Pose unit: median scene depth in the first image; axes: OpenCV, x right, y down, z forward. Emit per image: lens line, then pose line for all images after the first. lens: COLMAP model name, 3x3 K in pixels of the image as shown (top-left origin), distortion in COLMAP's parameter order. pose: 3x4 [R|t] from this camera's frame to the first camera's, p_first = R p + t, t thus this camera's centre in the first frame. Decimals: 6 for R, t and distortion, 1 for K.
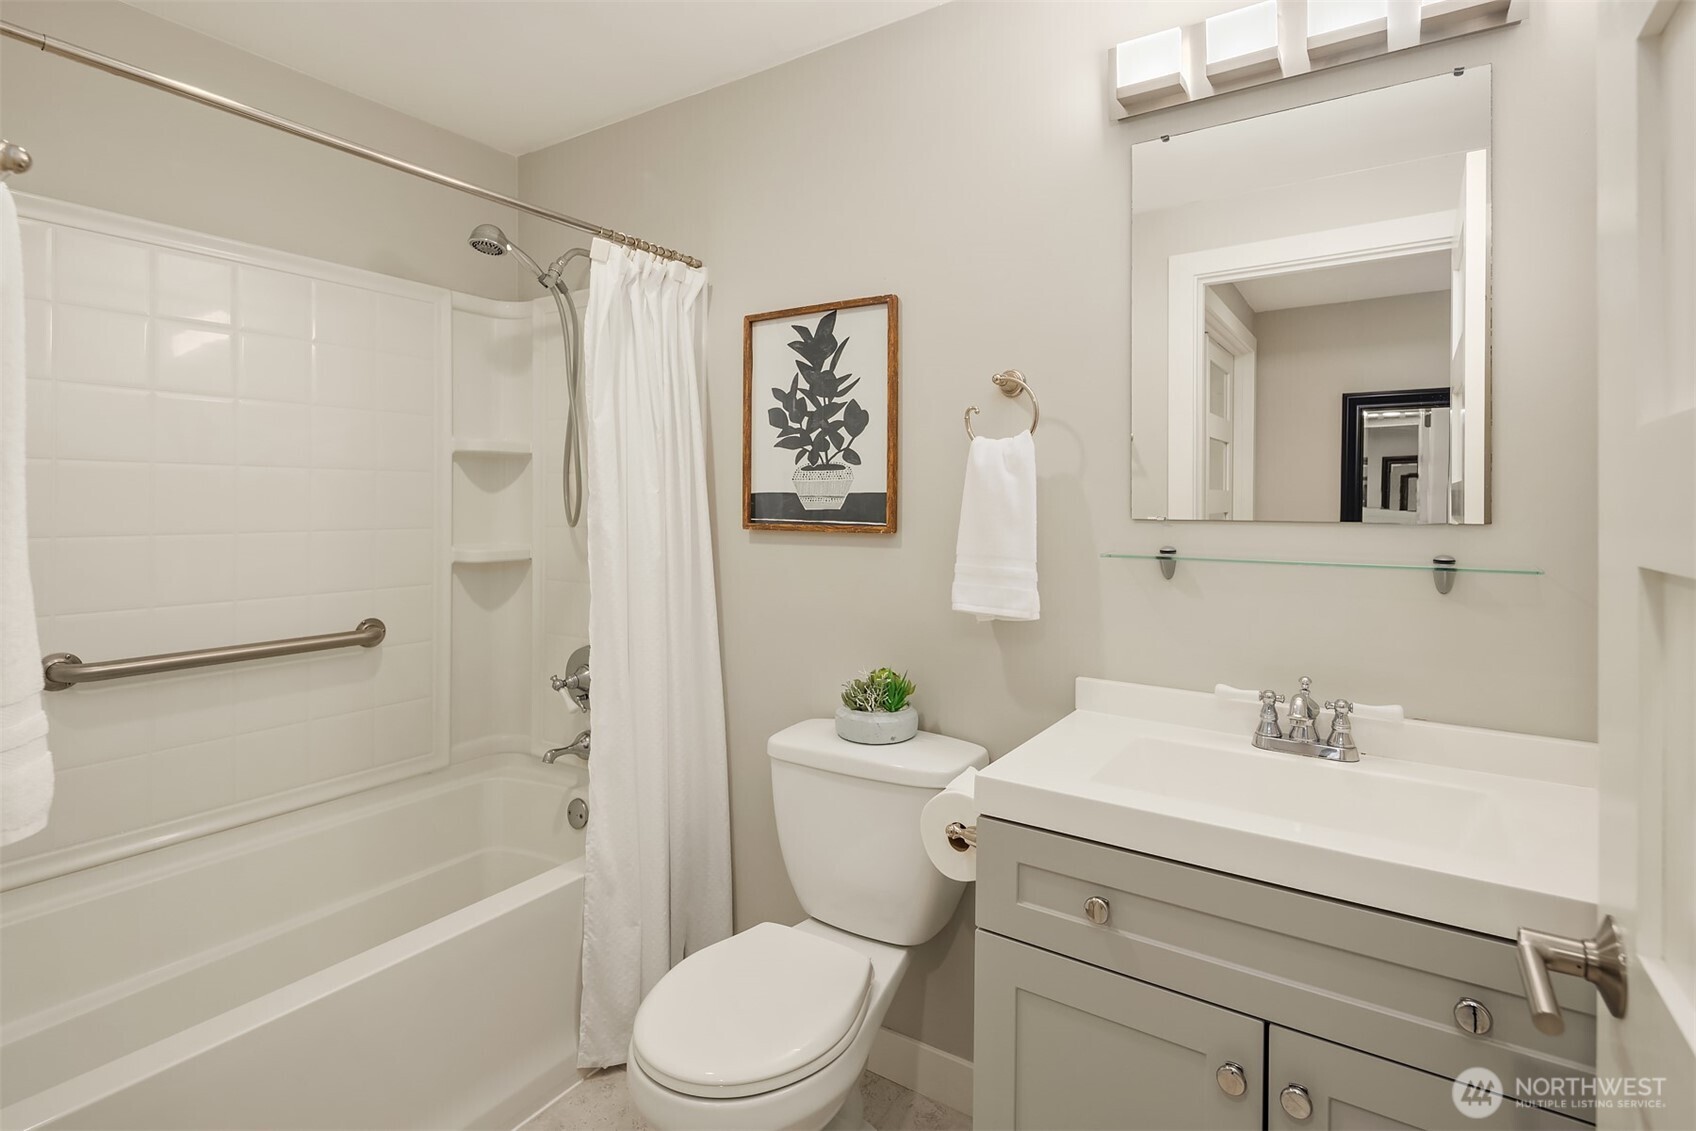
lens RADIAL K [[827.1, 0, 837.8], [0, 827.1, 519.0], [0, 0, 1]] dist [0.023336, 0.000287]
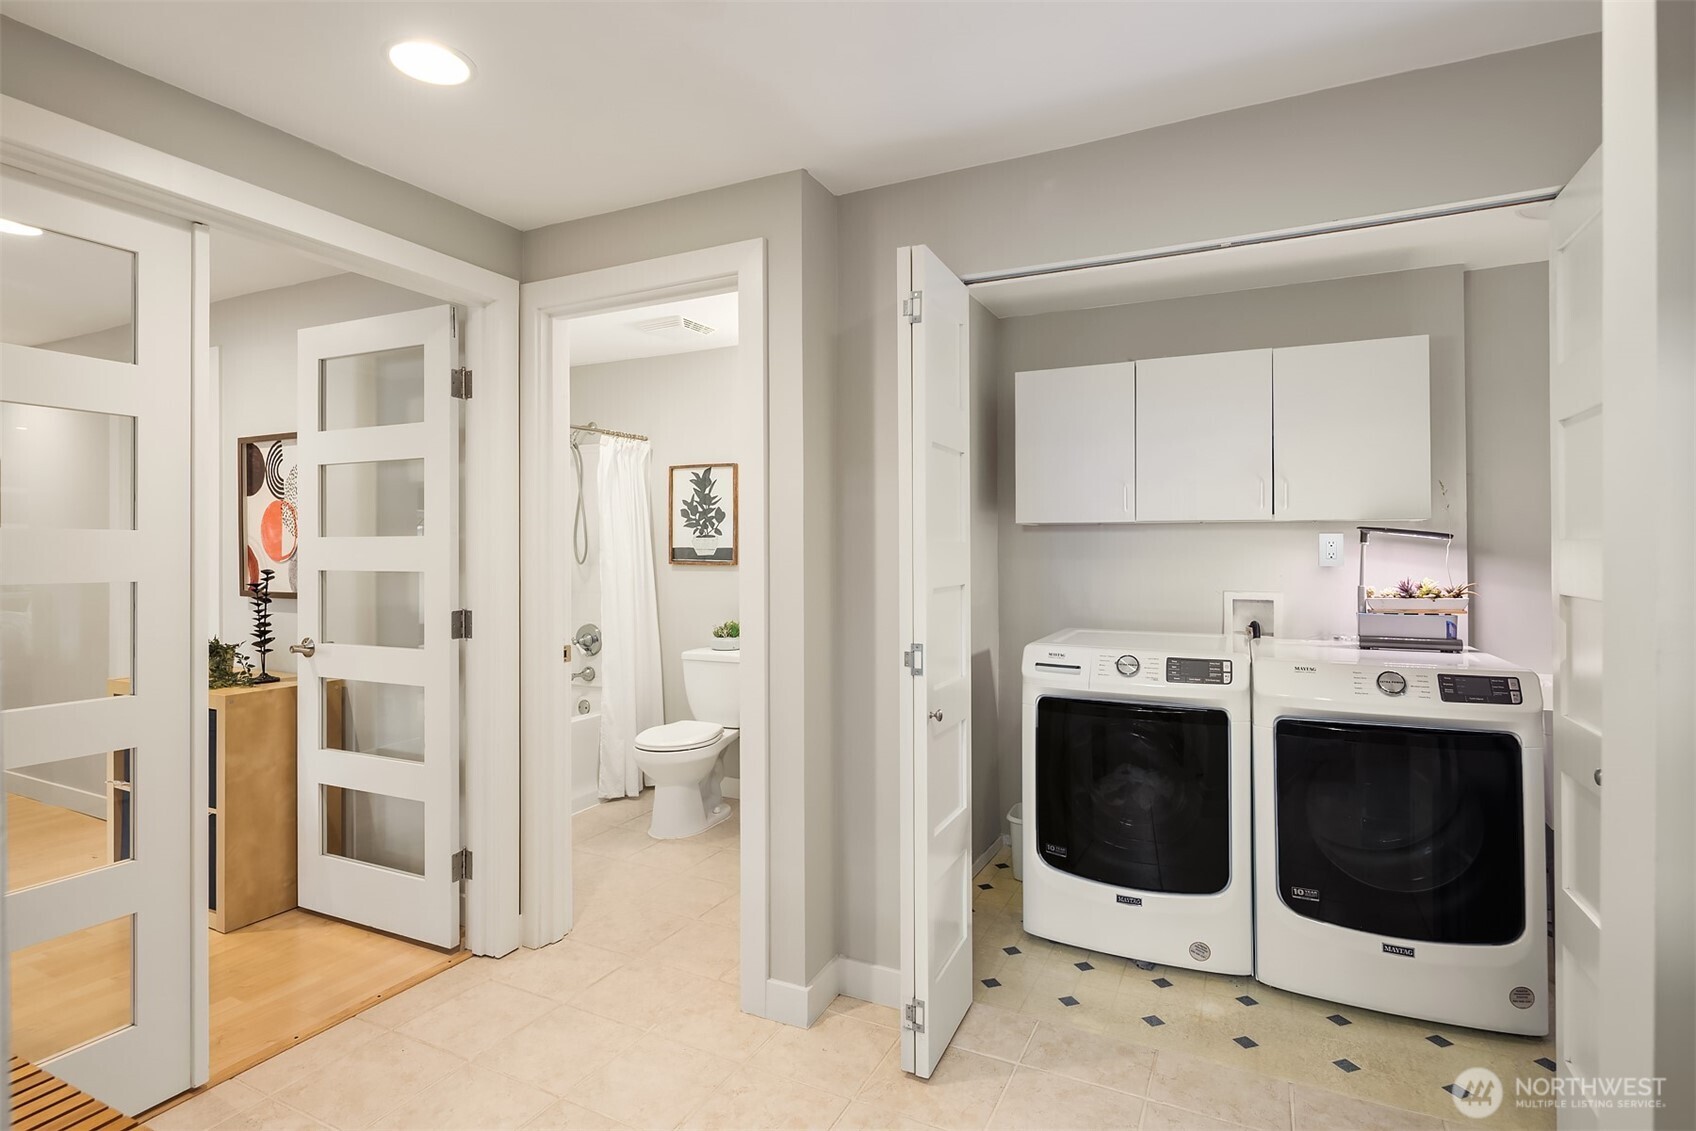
lens RADIAL K [[827.1, 0, 848.4], [0, 827.1, 555.5], [0, 0, 1]] dist [0.023336, 0.000287]
pose [[0.992220, -0.005464, 0.124374, 0.087055], [0.006730, 0.999930, -0.009763, 0.014377], [-0.124312, 0.010525, 0.992187, -1.280807]]
